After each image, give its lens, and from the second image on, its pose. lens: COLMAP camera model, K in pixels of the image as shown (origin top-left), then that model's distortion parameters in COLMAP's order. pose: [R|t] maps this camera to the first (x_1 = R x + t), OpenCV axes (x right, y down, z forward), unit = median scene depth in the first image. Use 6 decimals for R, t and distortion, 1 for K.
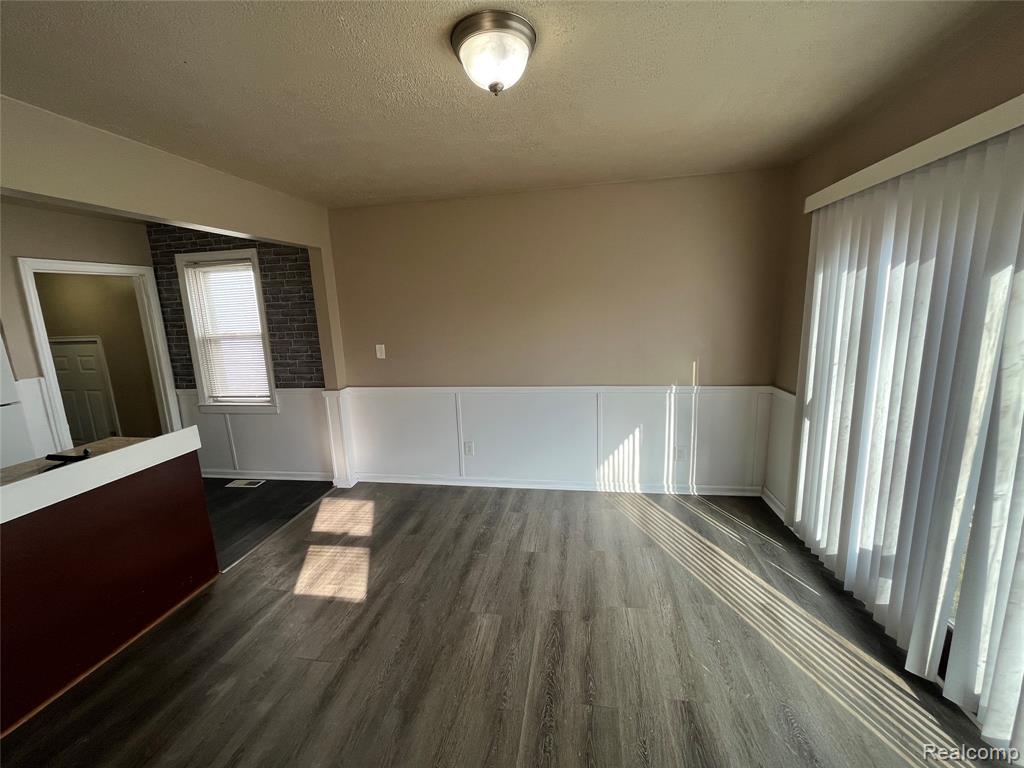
lens RADIAL K [[420.6, 0, 510.7], [0, 420.6, 381.5], [0, 0, 1]] dist [0.003902, 0.000250]
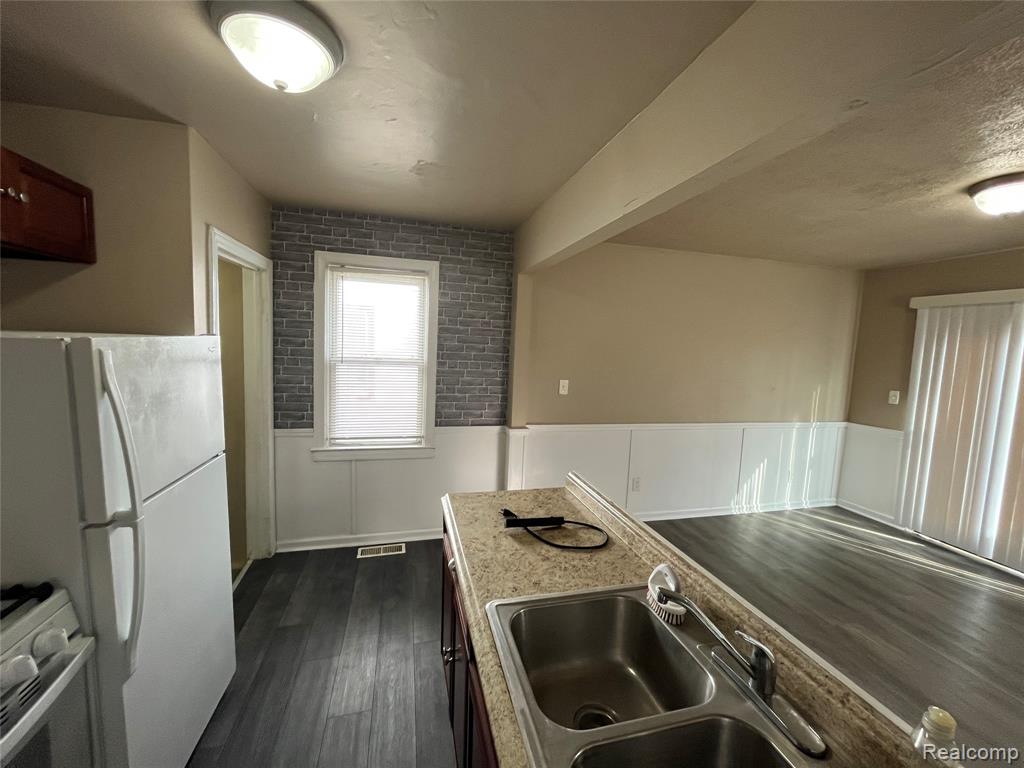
lens RADIAL K [[410.2, 0, 512.7], [0, 410.2, 381.2], [0, 0, 1]] dist [-0.003034, -0.000058]
pose [[0.902875, 0.040530, 0.427988, -0.814383], [-0.000718, 0.995687, -0.092776, 0.001541], [-0.429902, 0.083458, 0.899010, 0.210242]]
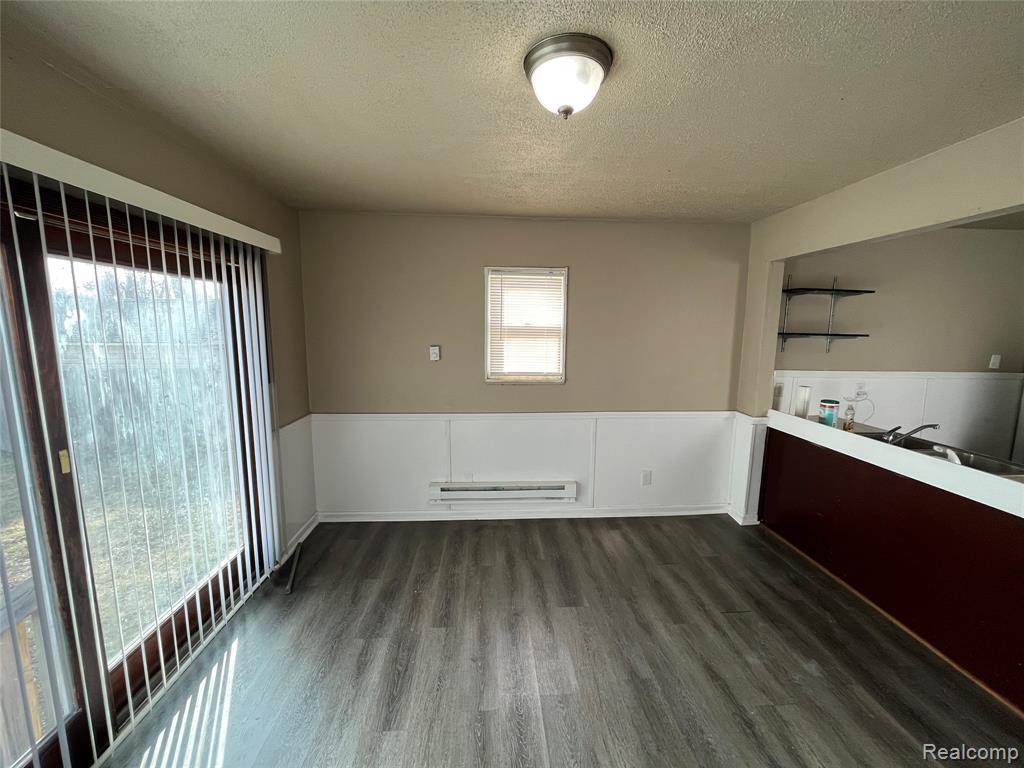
lens RADIAL K [[410.2, 0, 512.7], [0, 410.2, 381.2], [0, 0, 1]] dist [-0.003034, -0.000058]
pose [[-0.970958, 0.067381, -0.229565, 0.132803], [-0.008811, 0.948800, 0.315755, -0.155978], [0.239087, 0.308608, -0.920651, 0.782472]]
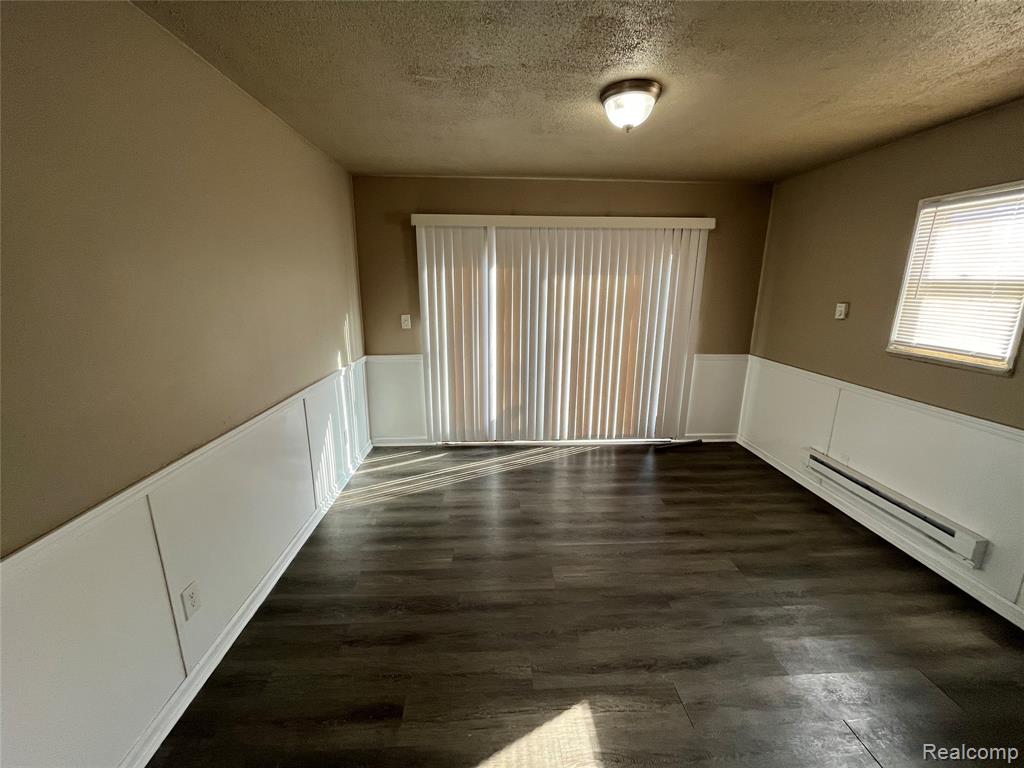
lens RADIAL K [[413.7, 0, 509.5], [0, 413.7, 379.2], [0, 0, 1]] dist [-0.001701, -0.000051]
pose [[-0.234092, -0.185464, 0.954360, -0.556102], [0.181144, 0.956126, 0.230240, -0.106961], [-0.955190, 0.226774, -0.190226, 0.711645]]
